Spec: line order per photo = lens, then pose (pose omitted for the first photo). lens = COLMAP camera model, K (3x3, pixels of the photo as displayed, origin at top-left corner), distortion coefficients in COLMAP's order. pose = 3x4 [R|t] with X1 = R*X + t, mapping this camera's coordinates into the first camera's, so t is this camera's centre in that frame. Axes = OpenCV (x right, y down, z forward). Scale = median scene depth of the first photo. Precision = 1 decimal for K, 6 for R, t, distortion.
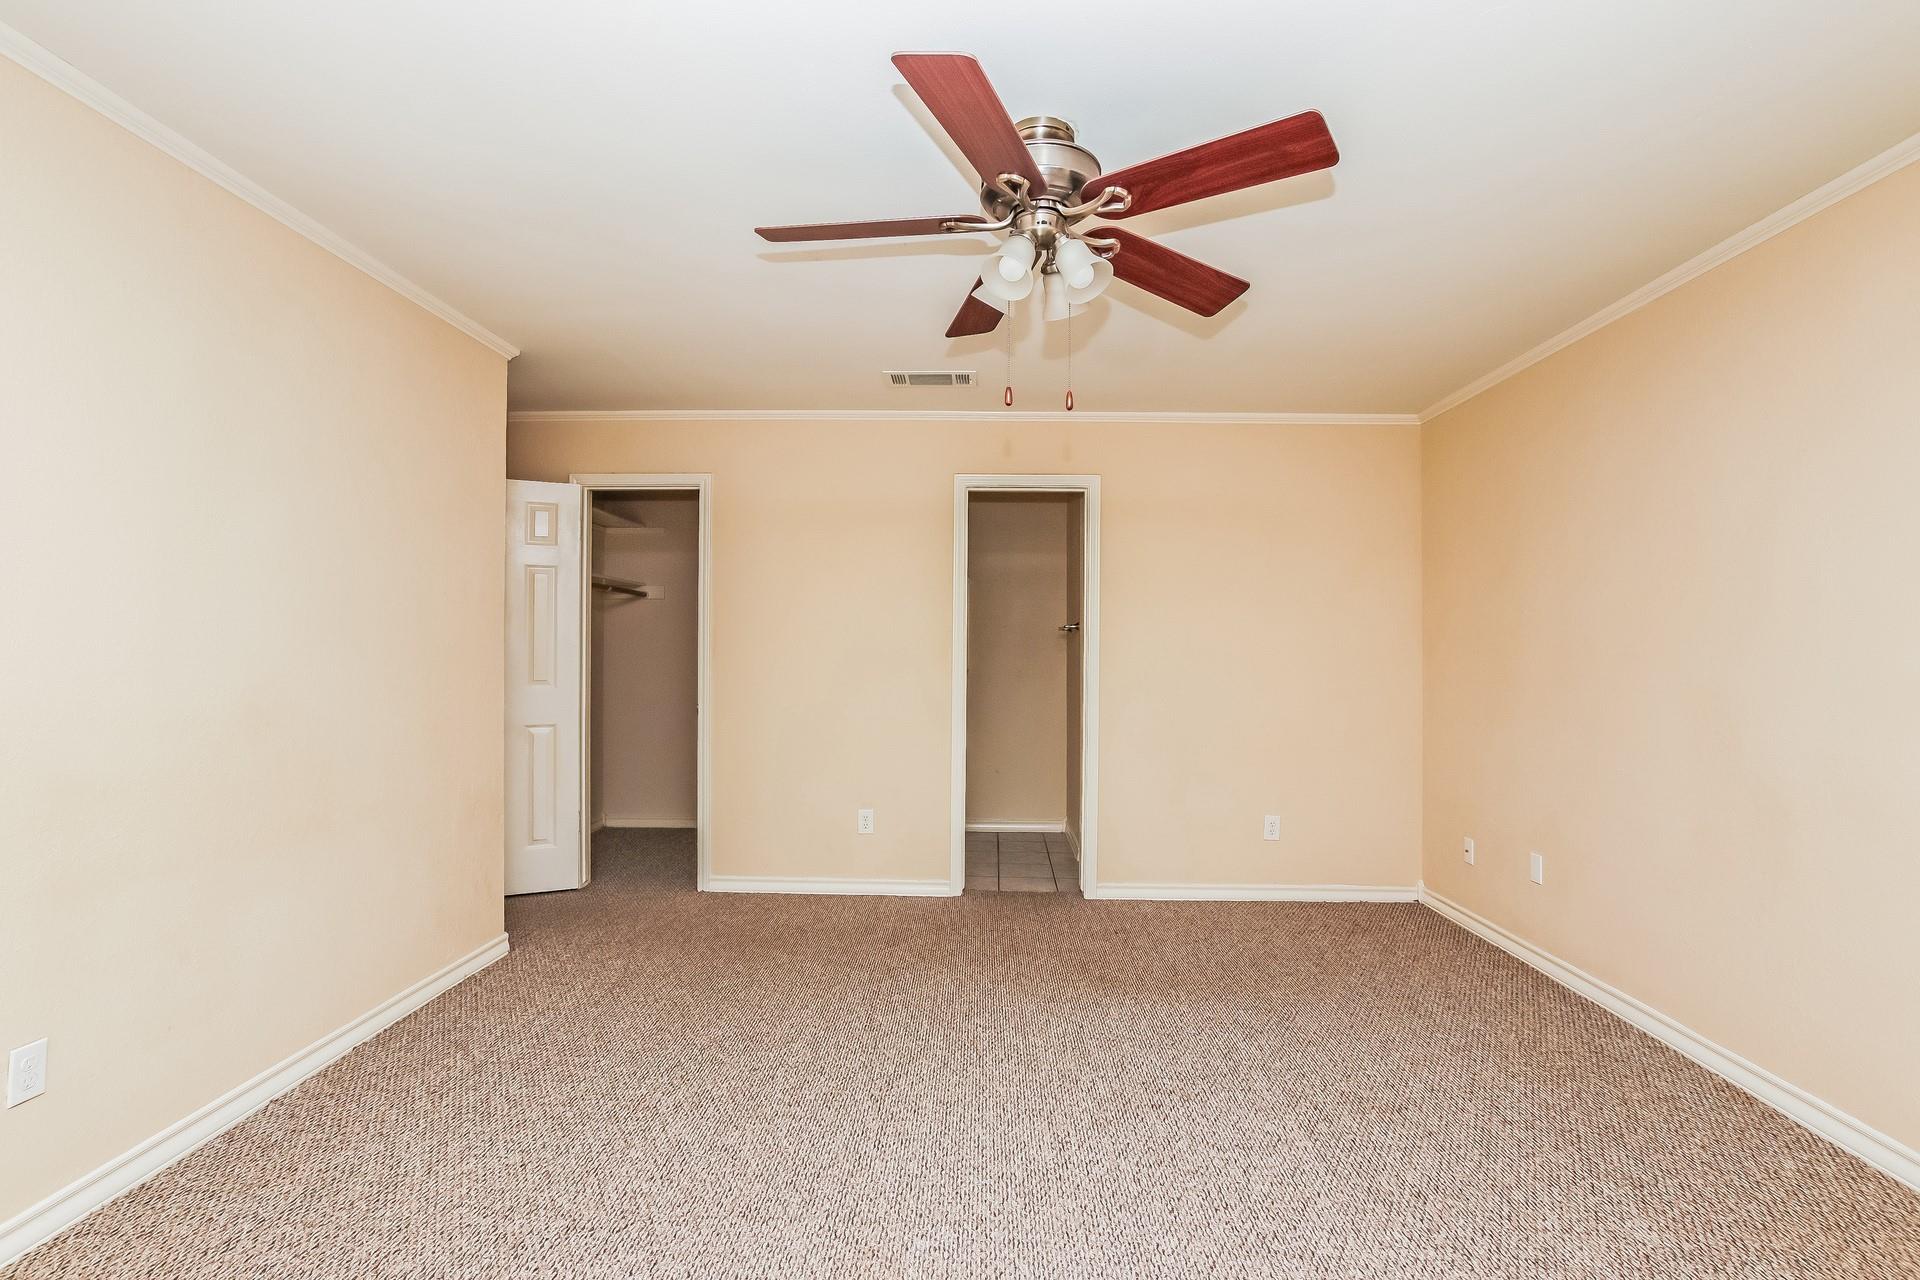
lens RADIAL K [[929.6, 0, 965.6], [0, 929.6, 662.1], [0, 0, 1]] dist [-0.025449, -0.000272]
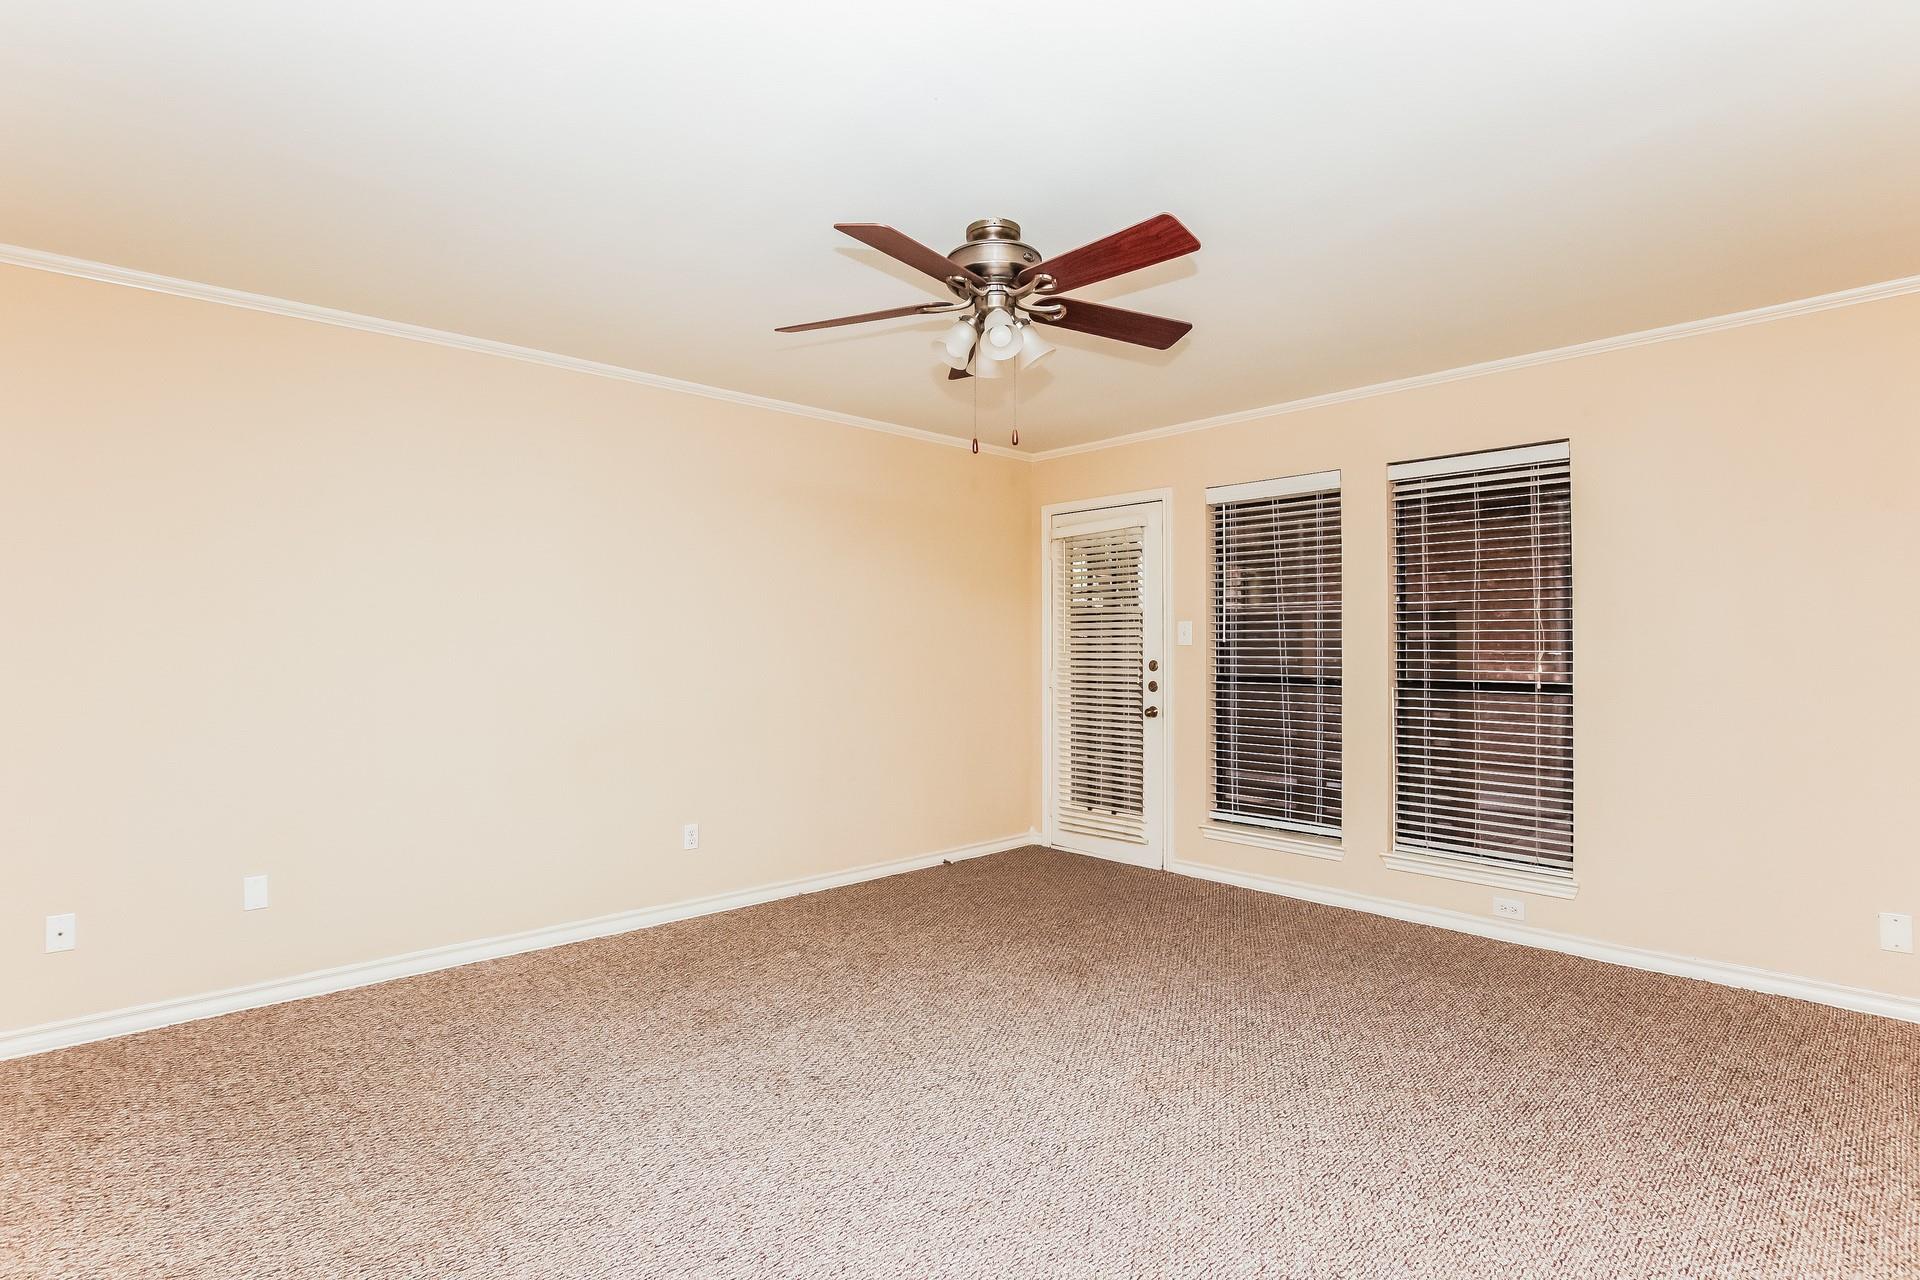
lens RADIAL K [[929.6, 0, 965.6], [0, 929.6, 662.1], [0, 0, 1]] dist [-0.025449, -0.000272]
pose [[-0.719364, -0.013828, 0.694496, -0.680285], [0.003067, 0.999729, 0.023082, -0.016475], [-0.694627, 0.018734, -0.719126, 1.731033]]
